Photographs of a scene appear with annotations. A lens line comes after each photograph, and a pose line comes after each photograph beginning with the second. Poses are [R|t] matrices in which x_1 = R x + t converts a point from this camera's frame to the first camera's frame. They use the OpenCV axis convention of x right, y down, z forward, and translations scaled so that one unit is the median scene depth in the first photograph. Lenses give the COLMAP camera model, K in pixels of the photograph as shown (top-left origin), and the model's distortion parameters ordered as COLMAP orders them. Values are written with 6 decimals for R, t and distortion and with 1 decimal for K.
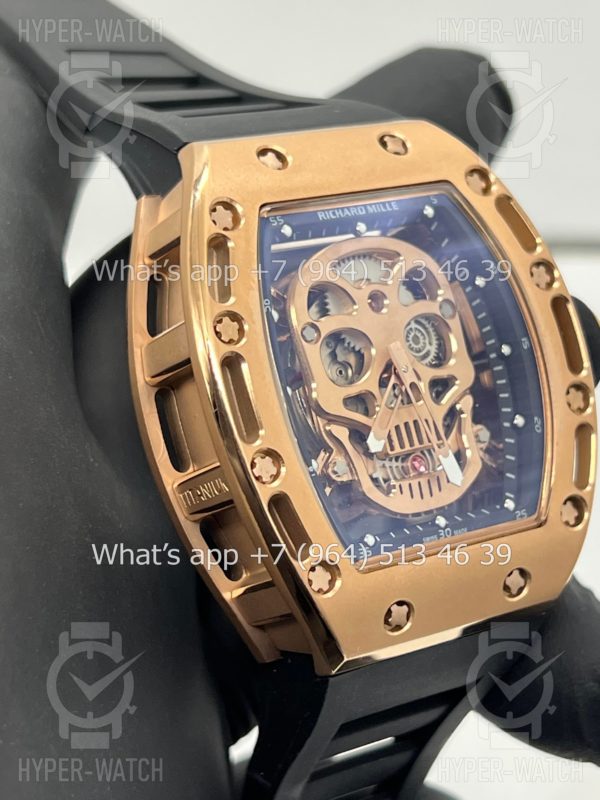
lens RADIAL K [[1893.1, 0, 300.0], [0, 1893.1, 400.0], [0, 0, 1]] dist [0.136949, 0.397694]
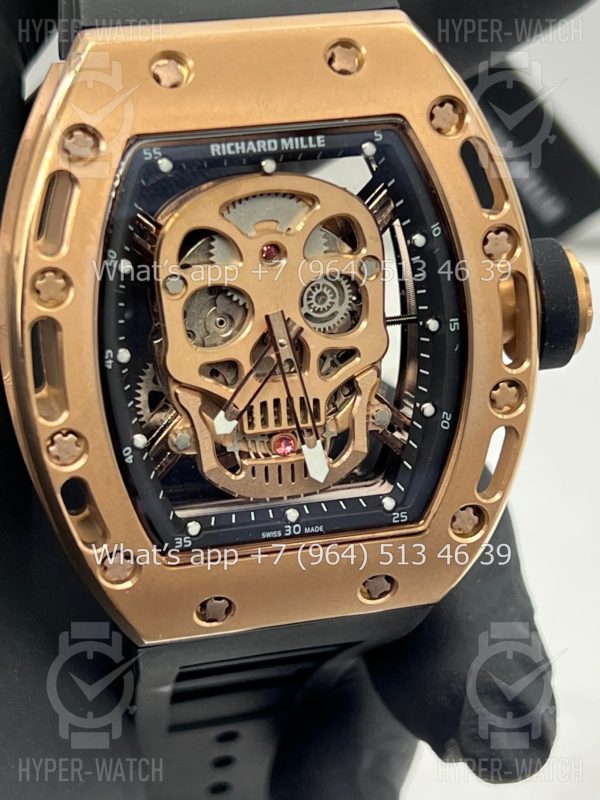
lens RADIAL K [[1893.1, 0, 300.0], [0, 1893.1, 400.0], [0, 0, 1]] dist [0.136949, 0.397694]
pose [[0.934879, 0.247408, -0.254539, 0.287664], [-0.147850, 0.923322, 0.354424, -0.297703], [0.322709, -0.293710, 0.899774, 0.217863]]
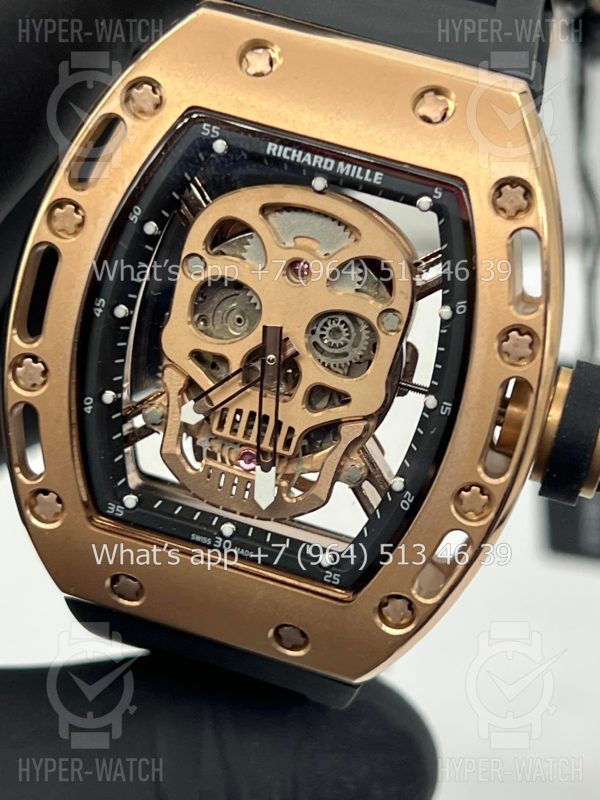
lens RADIAL K [[1893.1, 0, 300.0], [0, 1893.1, 400.0], [0, 0, 1]] dist [0.136949, 0.397694]
pose [[0.634071, 0.546364, -0.547211, 0.531551], [-0.361151, 0.834972, 0.415202, -0.353065], [0.683757, -0.065642, 0.726751, 0.394523]]
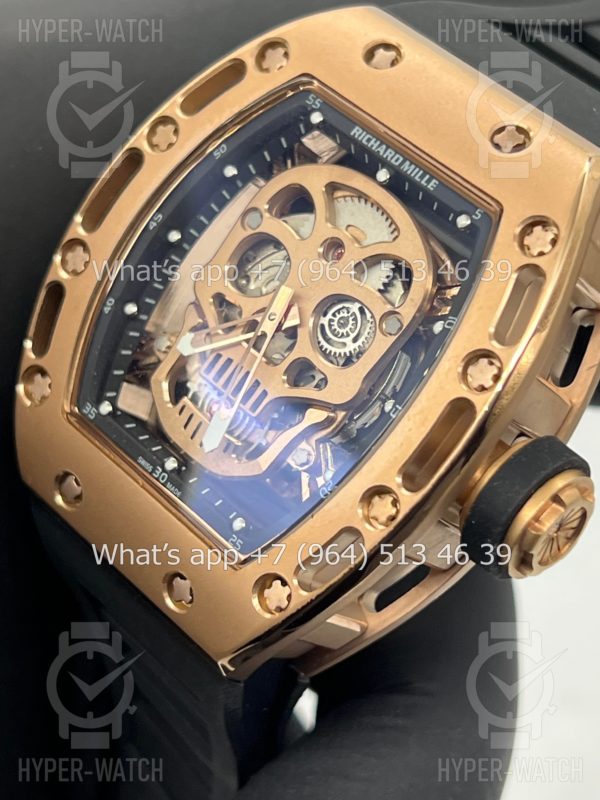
lens RADIAL K [[1893.1, 0, 300.0], [0, 1893.1, 400.0], [0, 0, 1]] dist [0.136949, 0.397694]
pose [[0.183603, 0.538066, -0.822663, 0.775516], [-0.580573, 0.734688, 0.350953, -0.293402], [0.793237, 0.413180, 0.447278, 0.641513]]
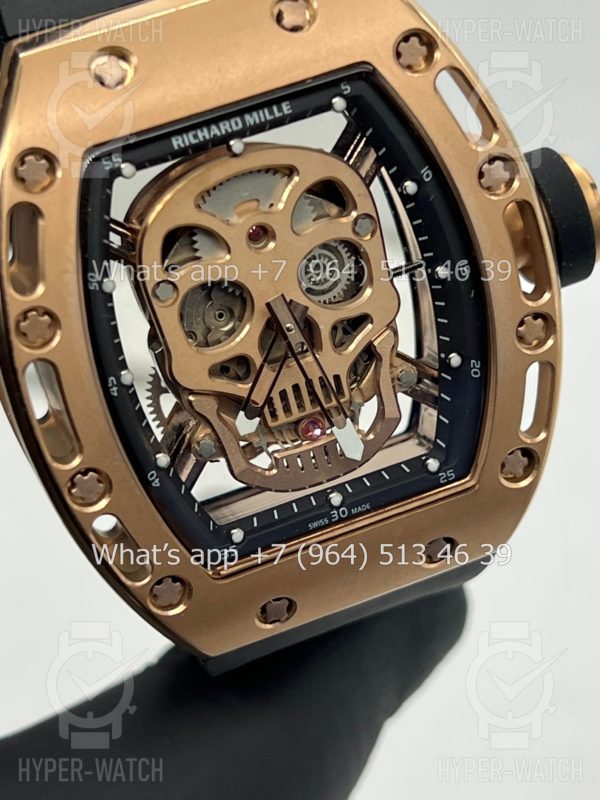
lens RADIAL K [[1893.1, 0, 300.0], [0, 1893.1, 400.0], [0, 0, 1]] dist [0.136949, 0.397694]
pose [[0.966640, 0.079251, -0.243569, 0.258262], [0.039350, 0.893692, 0.446952, -0.348606], [0.253098, -0.441626, 0.860760, 0.289330]]
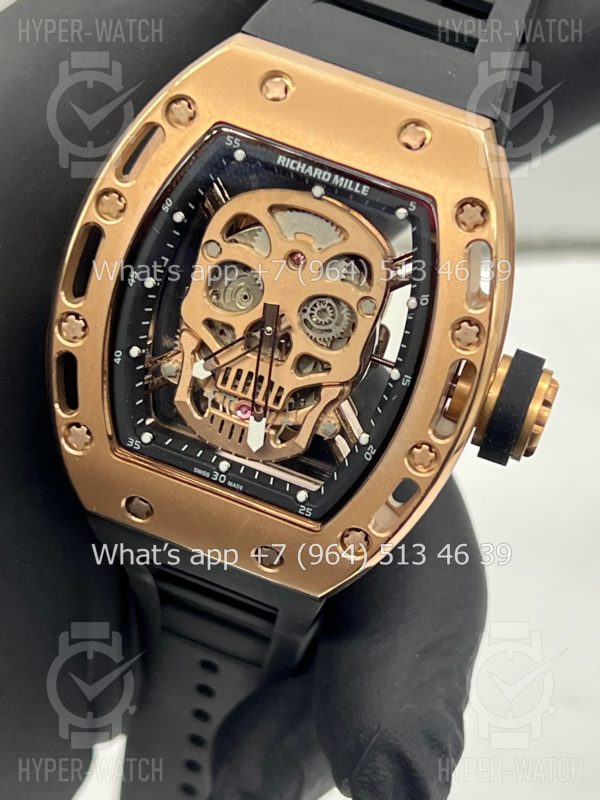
lens RADIAL K [[1893.1, 0, 300.0], [0, 1893.1, 400.0], [0, 0, 1]] dist [0.136949, 0.397694]
pose [[0.588980, 0.598496, -0.543051, 0.648582], [-0.417844, 0.800706, 0.429274, -0.435696], [0.691744, -0.025924, 0.721678, 0.261546]]
